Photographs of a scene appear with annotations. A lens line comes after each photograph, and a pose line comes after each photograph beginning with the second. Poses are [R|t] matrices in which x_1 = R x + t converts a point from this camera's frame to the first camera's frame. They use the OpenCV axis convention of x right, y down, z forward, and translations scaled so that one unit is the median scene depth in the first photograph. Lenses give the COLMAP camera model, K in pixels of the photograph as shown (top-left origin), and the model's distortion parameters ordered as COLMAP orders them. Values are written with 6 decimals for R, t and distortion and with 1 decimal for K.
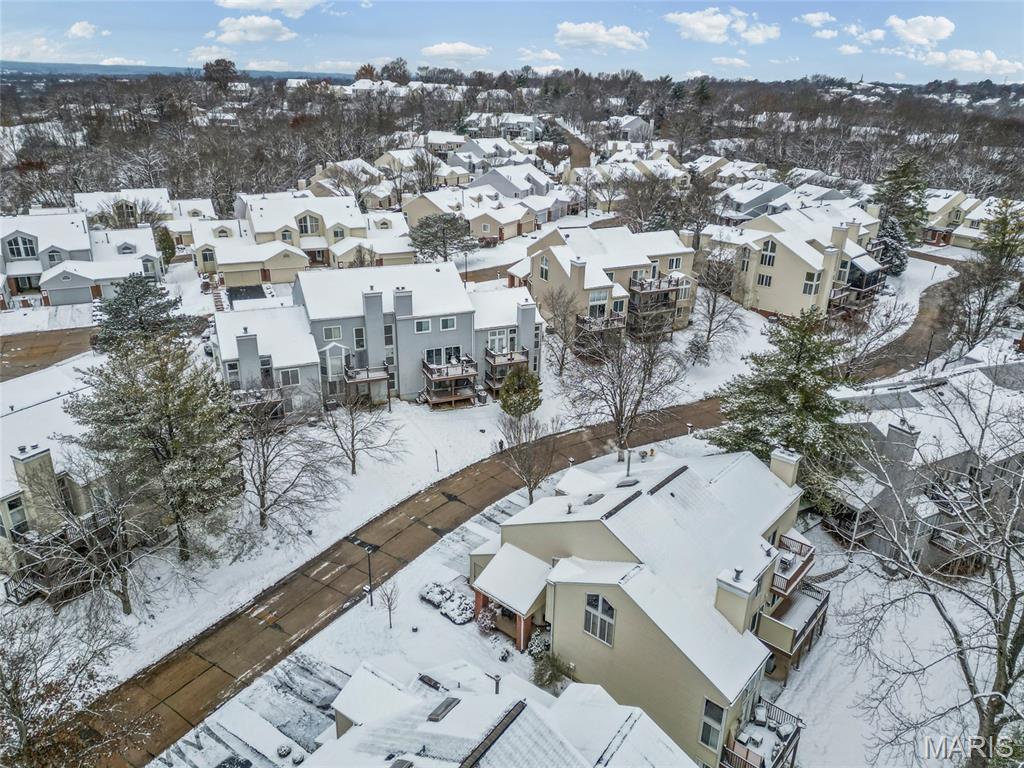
lens RADIAL K [[726.8, 0, 512.5], [0, 726.8, 380.3], [0, 0, 1]] dist [0.091721, -0.083639]
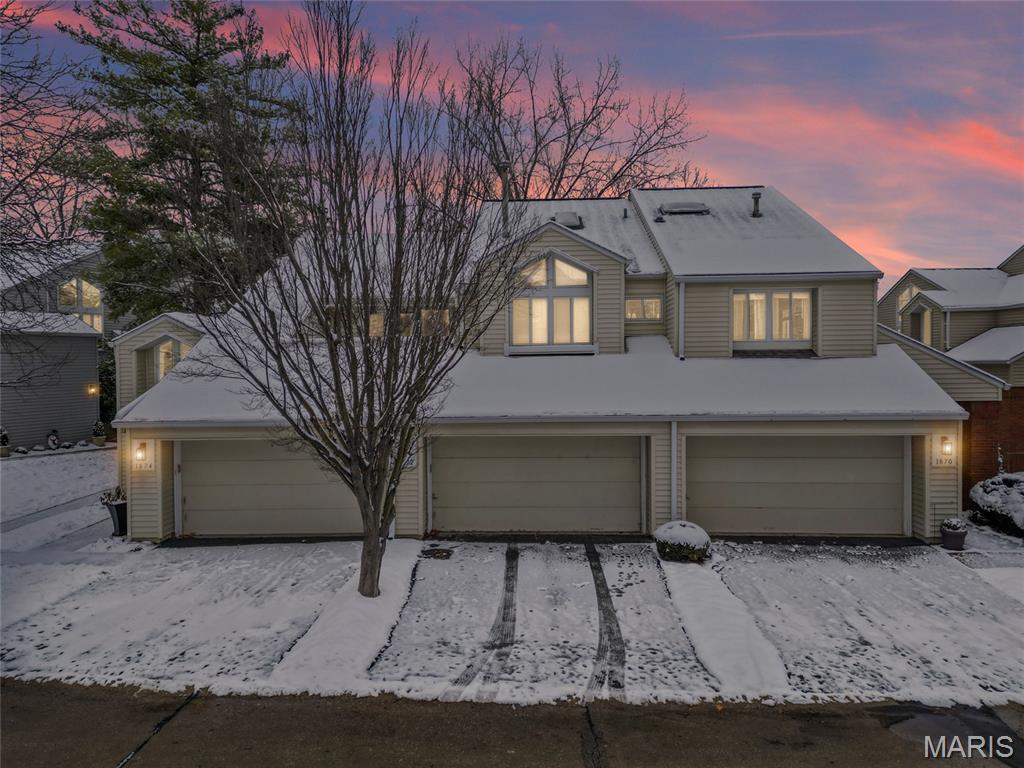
lens RADIAL K [[726.8, 0, 512.5], [0, 726.8, 380.3], [0, 0, 1]] dist [0.091721, -0.083639]
pose [[-0.630819, -0.037358, 0.775030, -0.115737], [0.282741, 0.919099, 0.274434, 0.064346], [-0.722582, 0.392251, -0.569223, 0.862585]]
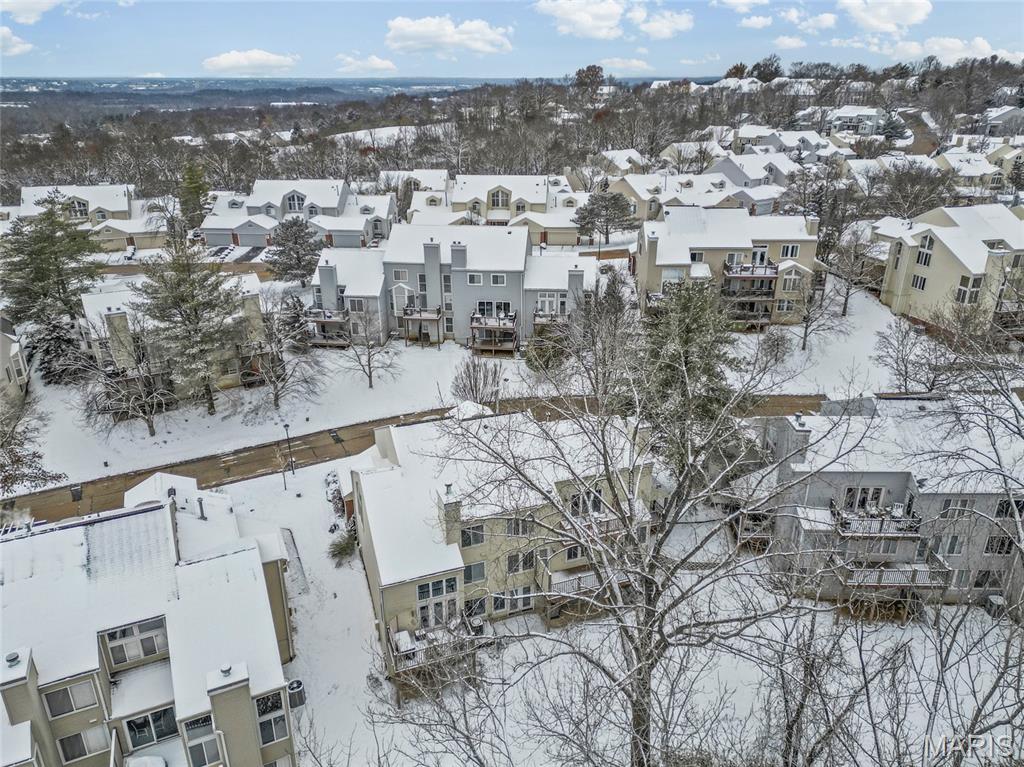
lens RADIAL K [[714.6, 0, 512.0], [0, 714.6, 383.5], [0, 0, 1]] dist [0.086793, -0.078696]
pose [[0.870231, 0.167016, -0.463468, 0.449413], [-0.165023, 0.985254, 0.045191, 0.024451], [0.464182, 0.037157, 0.884960, 0.052048]]
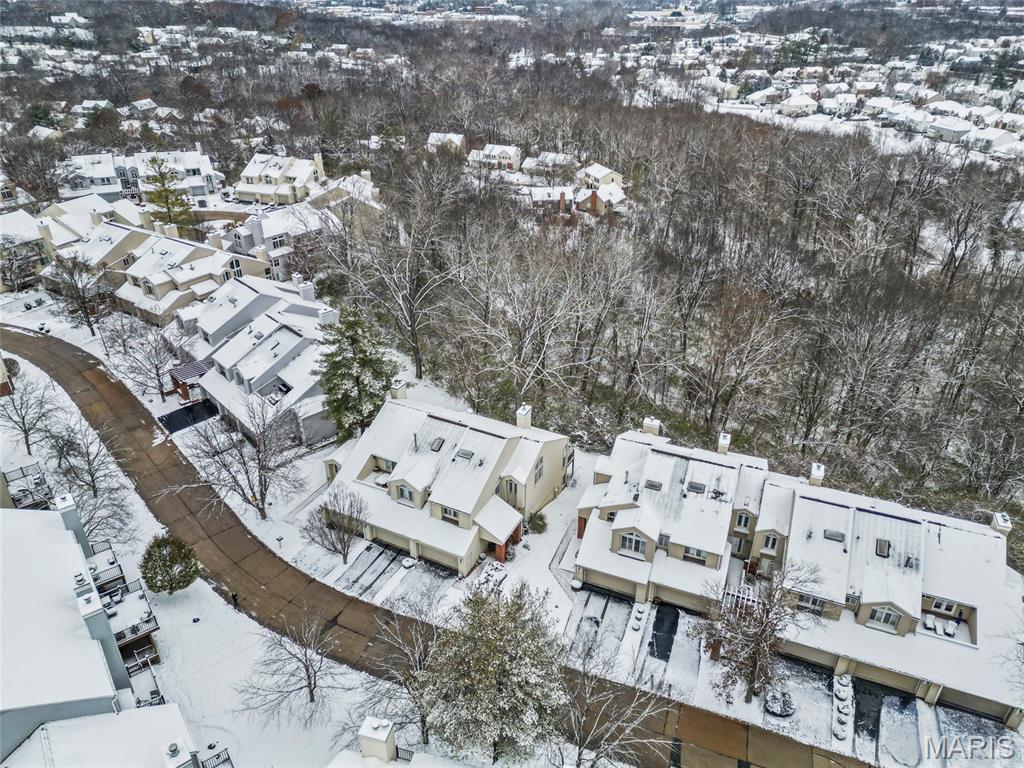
lens RADIAL K [[706.4, 0, 511.8], [0, 706.4, 380.1], [0, 0, 1]] dist [0.075536, -0.060418]
pose [[-0.237128, -0.495906, 0.835372, -0.668892], [0.355262, 0.756073, 0.549675, -0.457930], [-0.904190, 0.427119, -0.003110, 0.527151]]
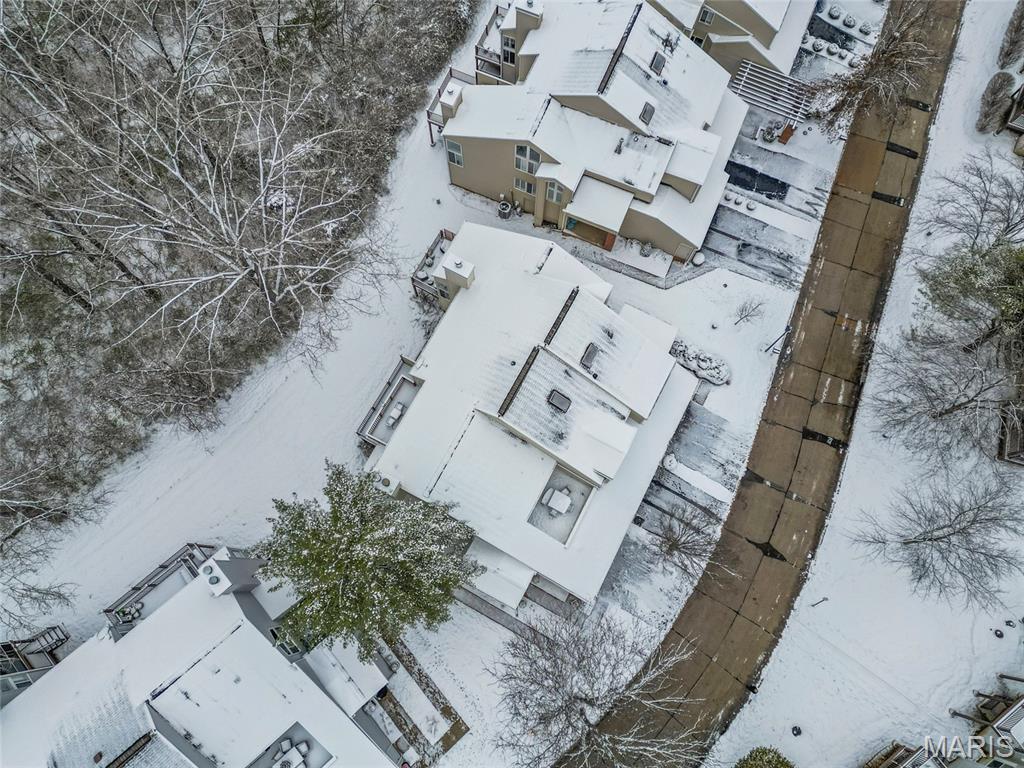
lens RADIAL K [[714.6, 0, 512.0], [0, 714.6, 384.0], [0, 0, 1]] dist [0.086793, -0.078696]
pose [[-0.976057, 0.197136, -0.091926, 0.192257], [-0.114084, -0.104144, 0.987997, -0.481717], [0.185196, 0.974829, 0.124141, 0.557800]]
